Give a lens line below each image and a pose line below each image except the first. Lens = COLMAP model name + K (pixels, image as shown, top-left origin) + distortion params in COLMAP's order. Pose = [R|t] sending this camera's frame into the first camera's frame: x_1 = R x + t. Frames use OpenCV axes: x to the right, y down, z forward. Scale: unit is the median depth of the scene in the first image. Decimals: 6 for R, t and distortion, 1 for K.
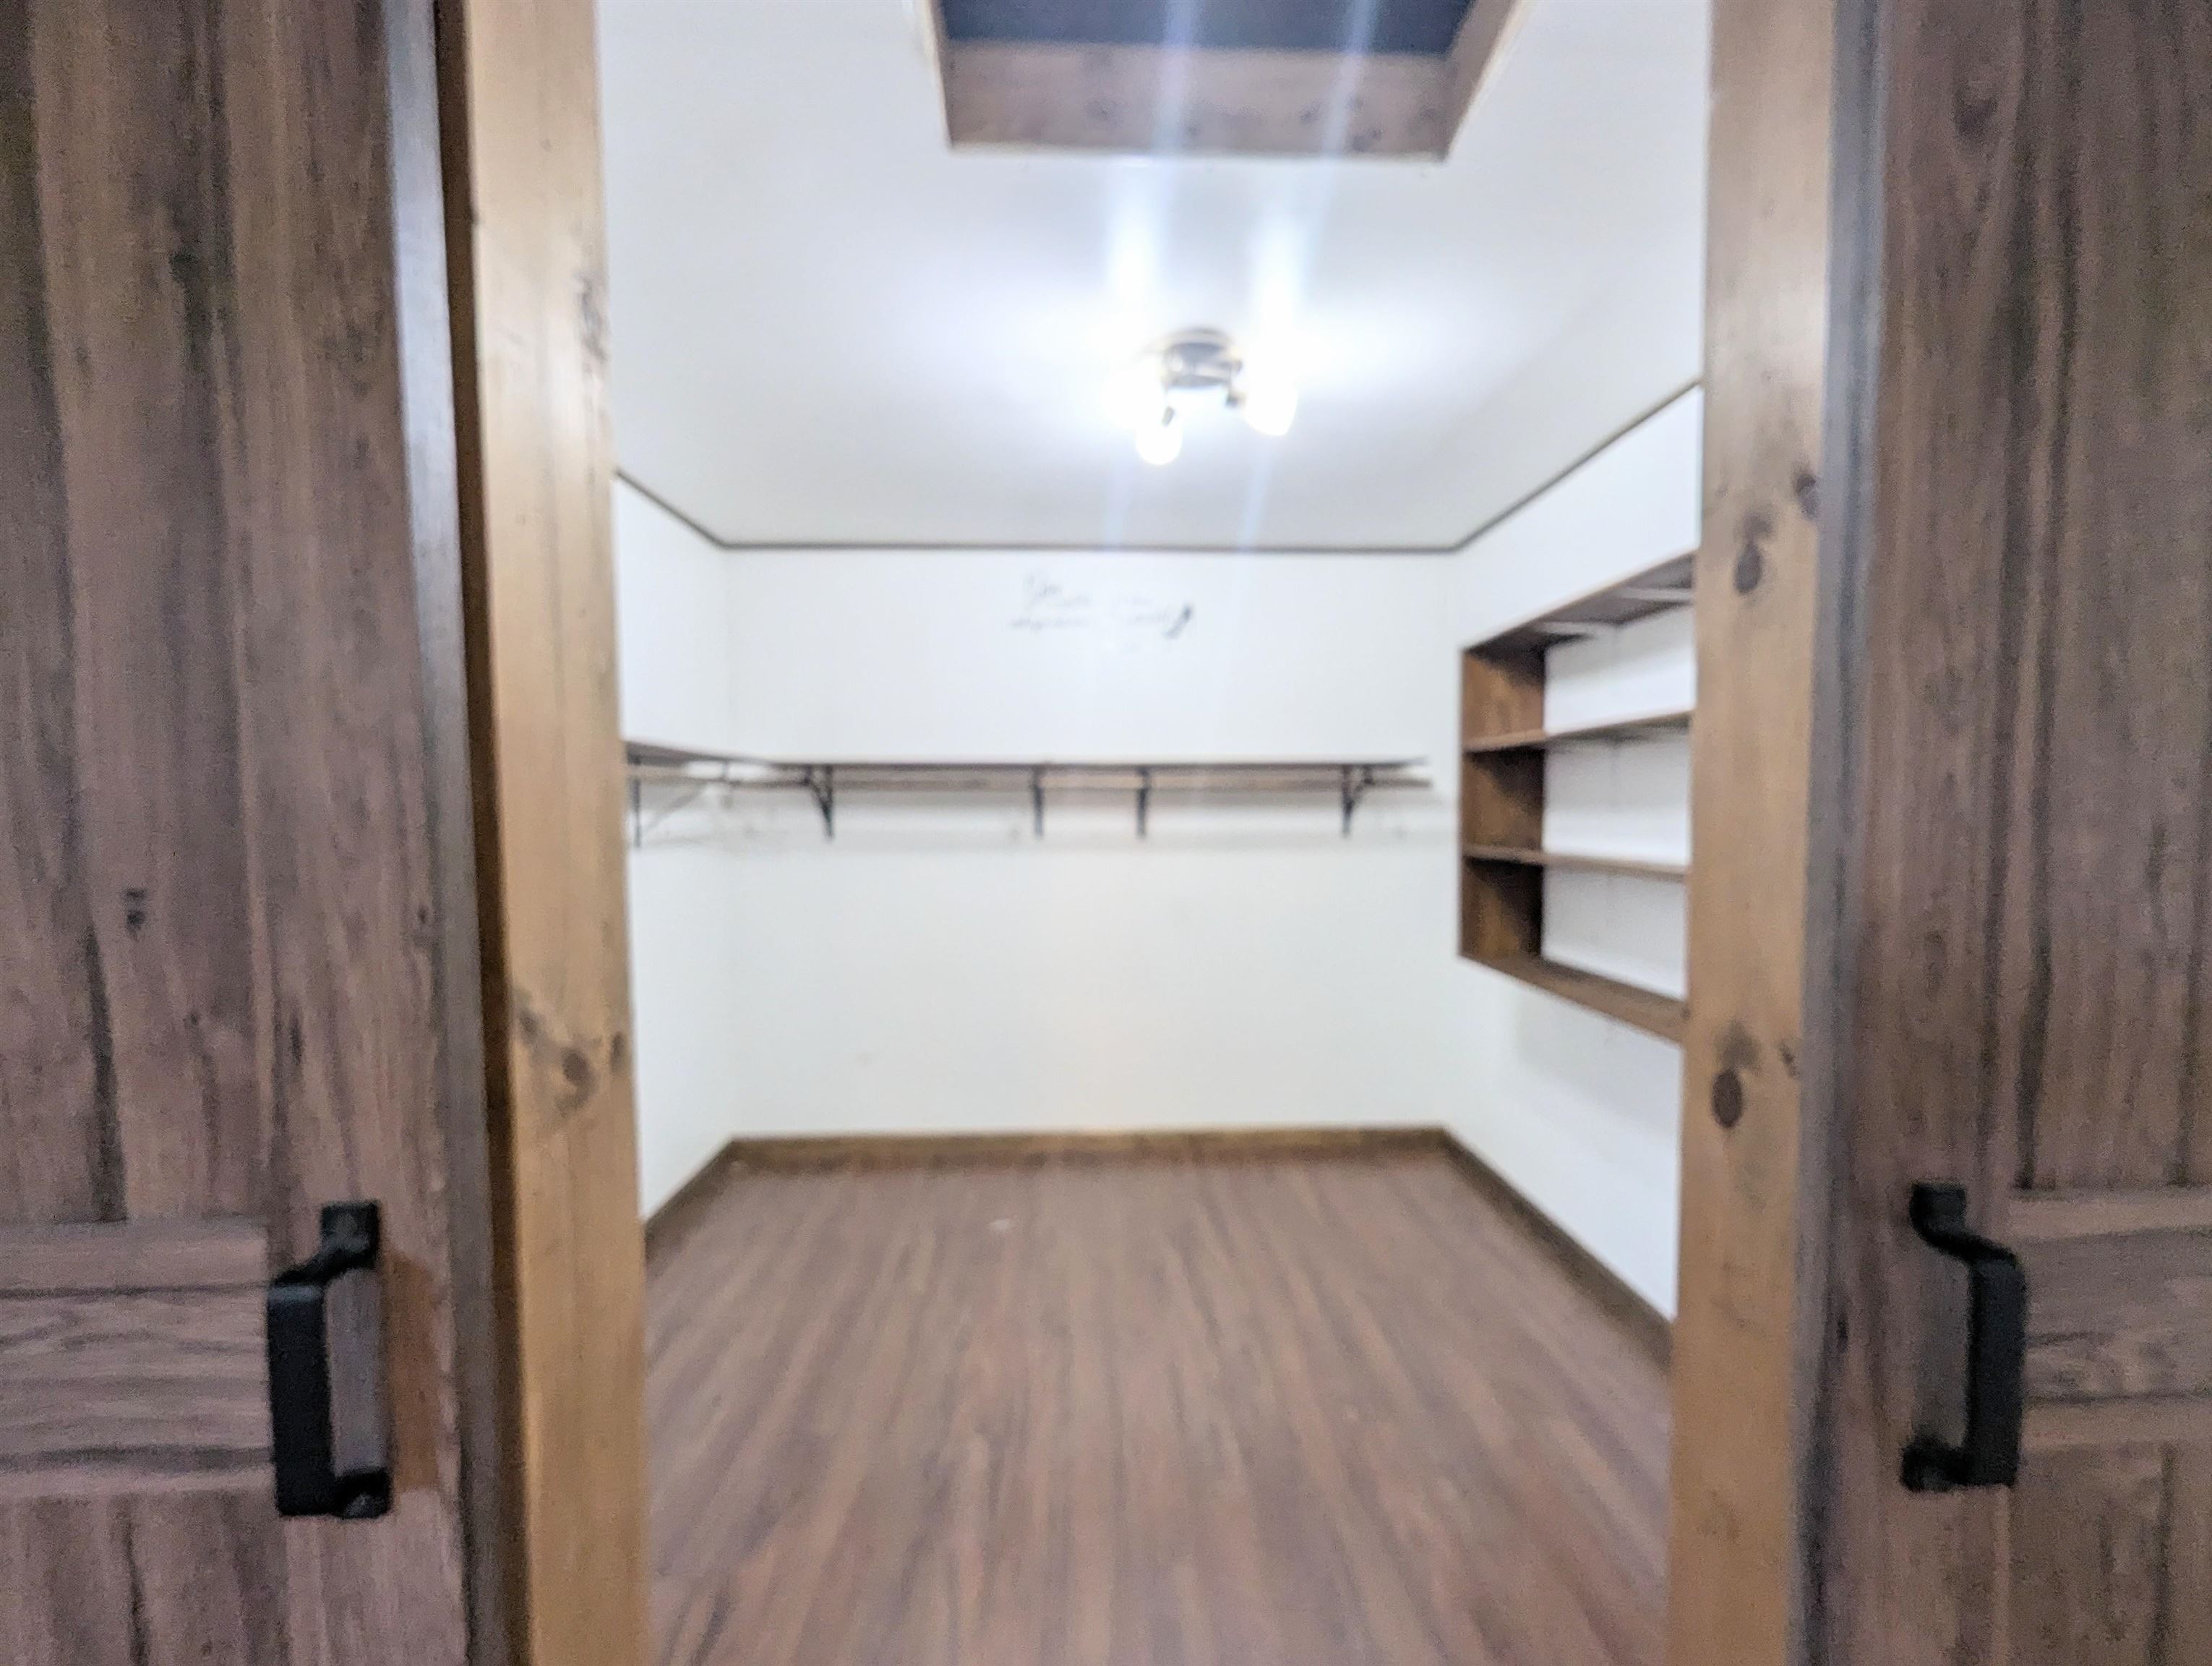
lens RADIAL K [[920.9, 0, 1106.0], [0, 920.9, 833.0], [0, 0, 1]] dist [-0.000575, -0.000534]
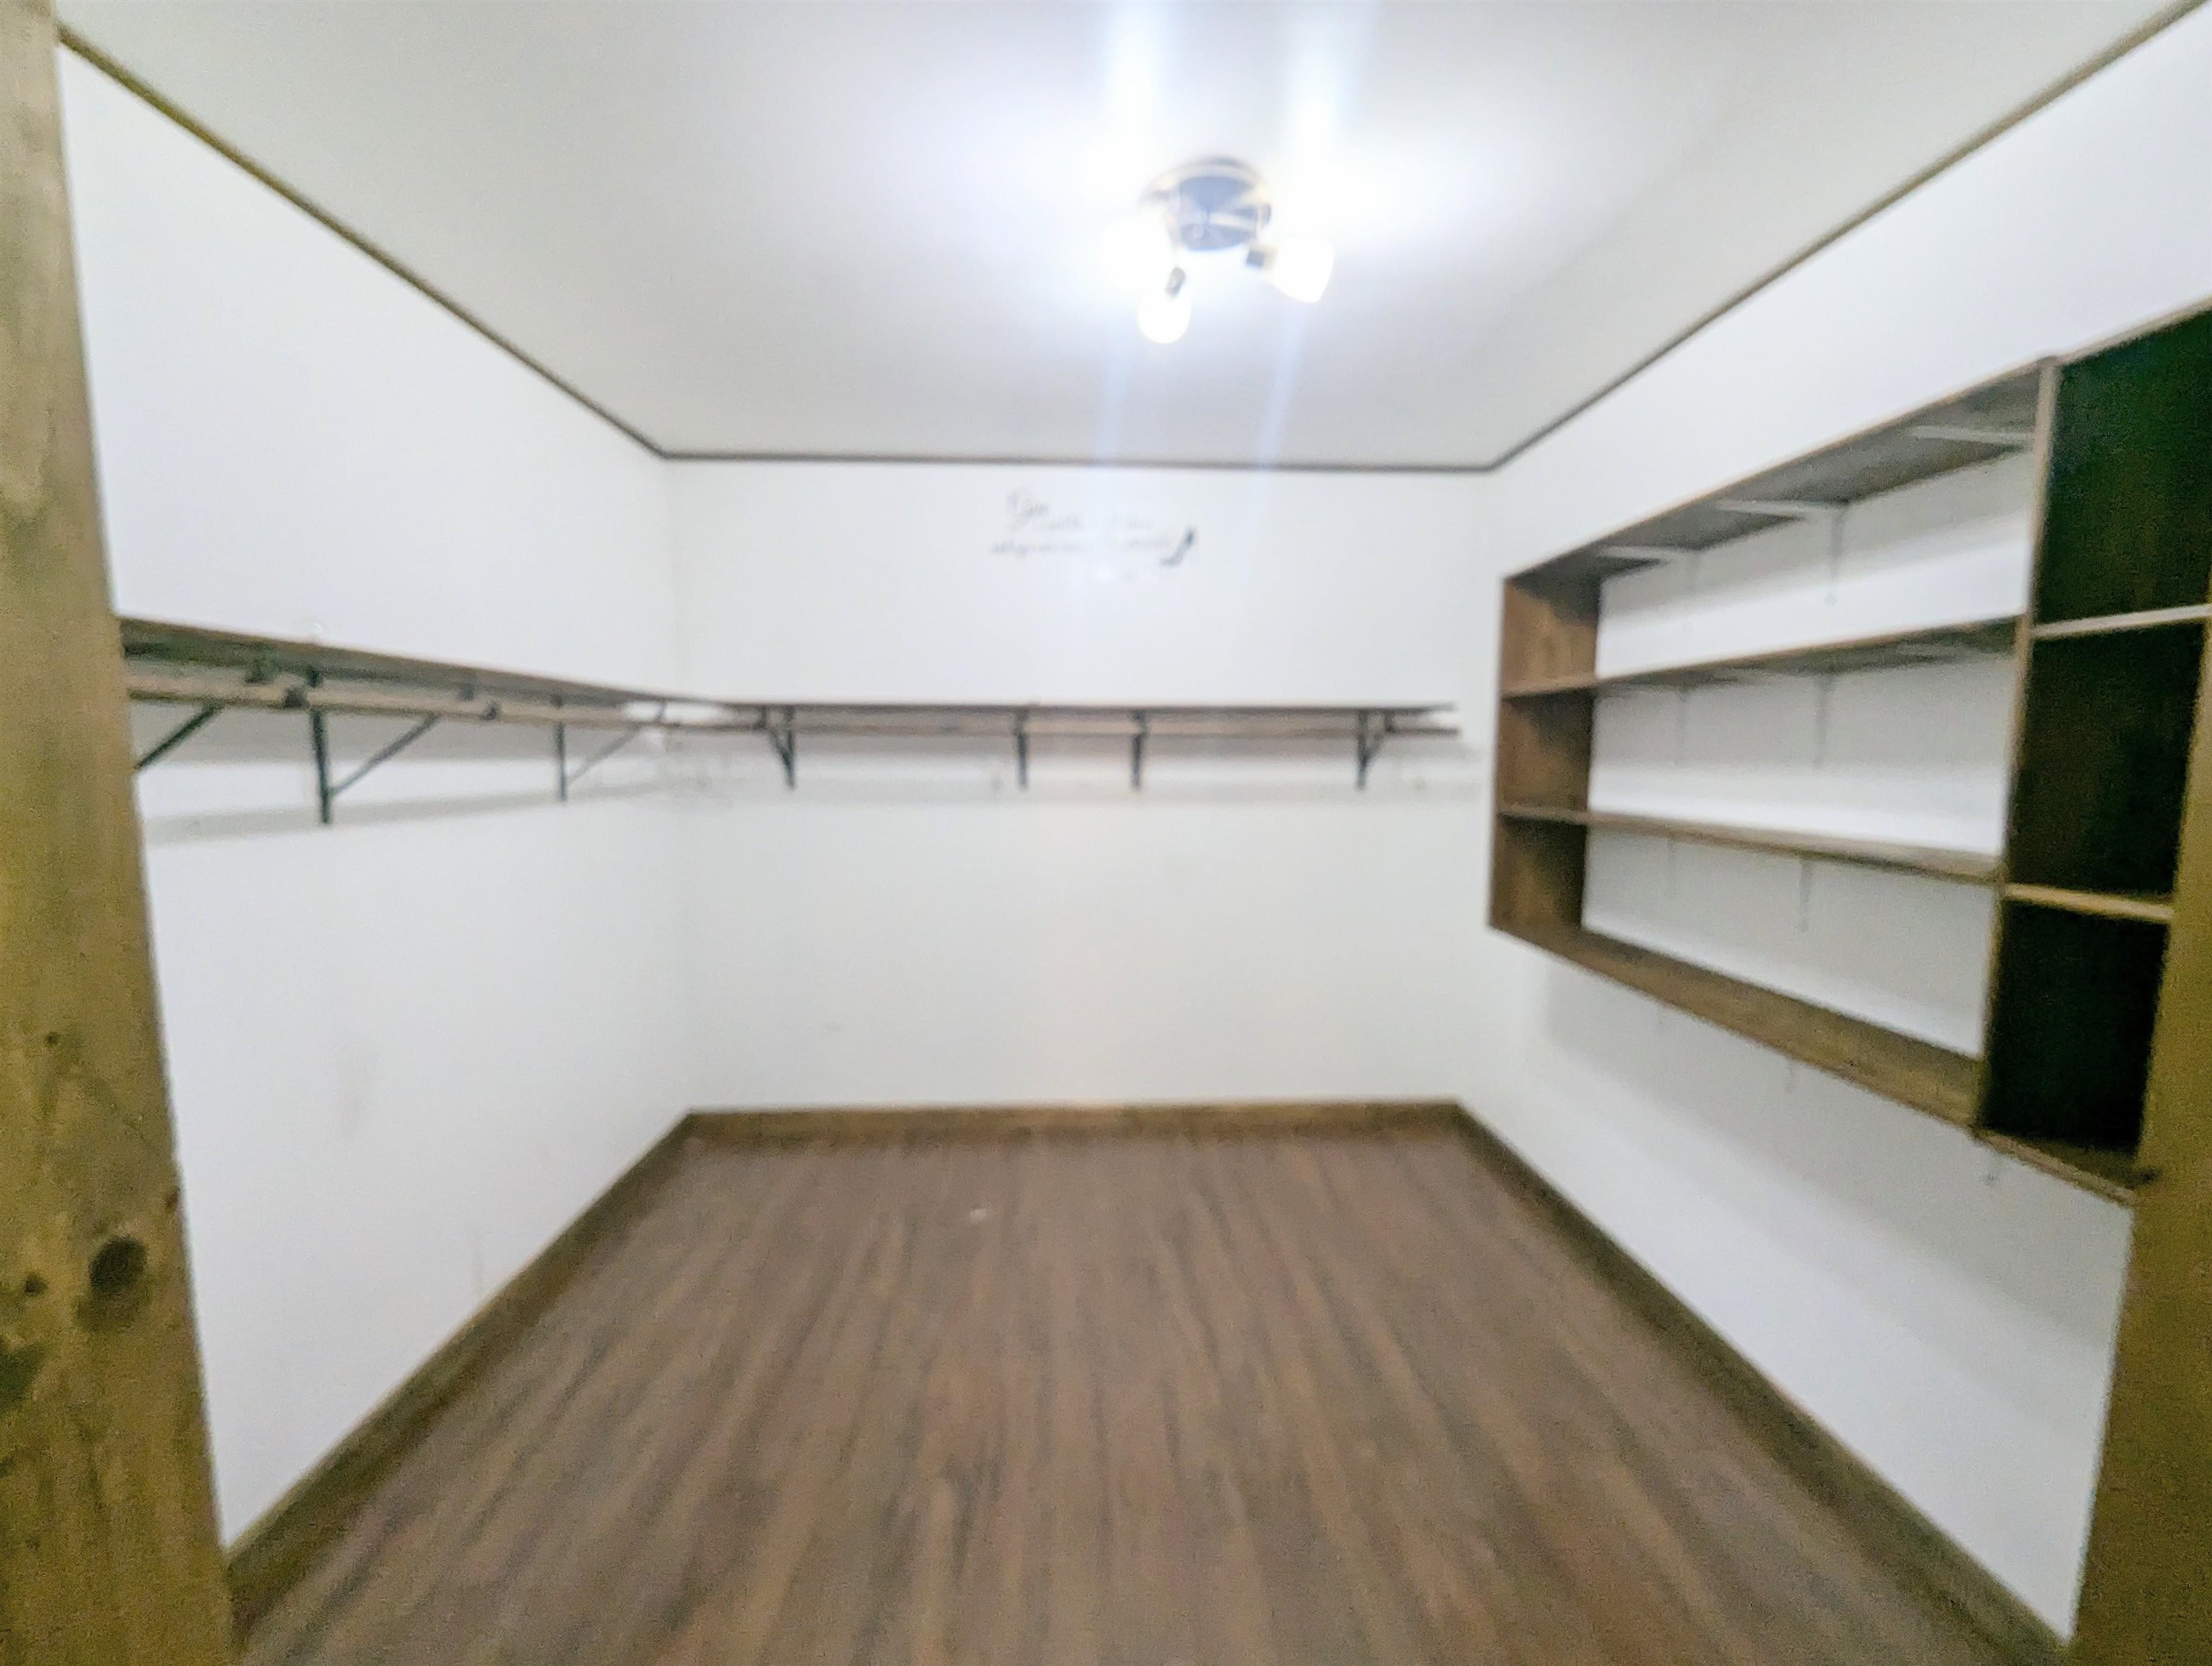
lens RADIAL K [[915.9, 0, 1089.5], [0, 915.9, 841.3], [0, 0, 1]] dist [-0.003776, -0.000192]
pose [[0.999929, 0.008308, -0.008532, 0.000926], [-0.007699, 0.997582, 0.069066, -0.007163], [0.009085, -0.068995, 0.997576, 0.113206]]
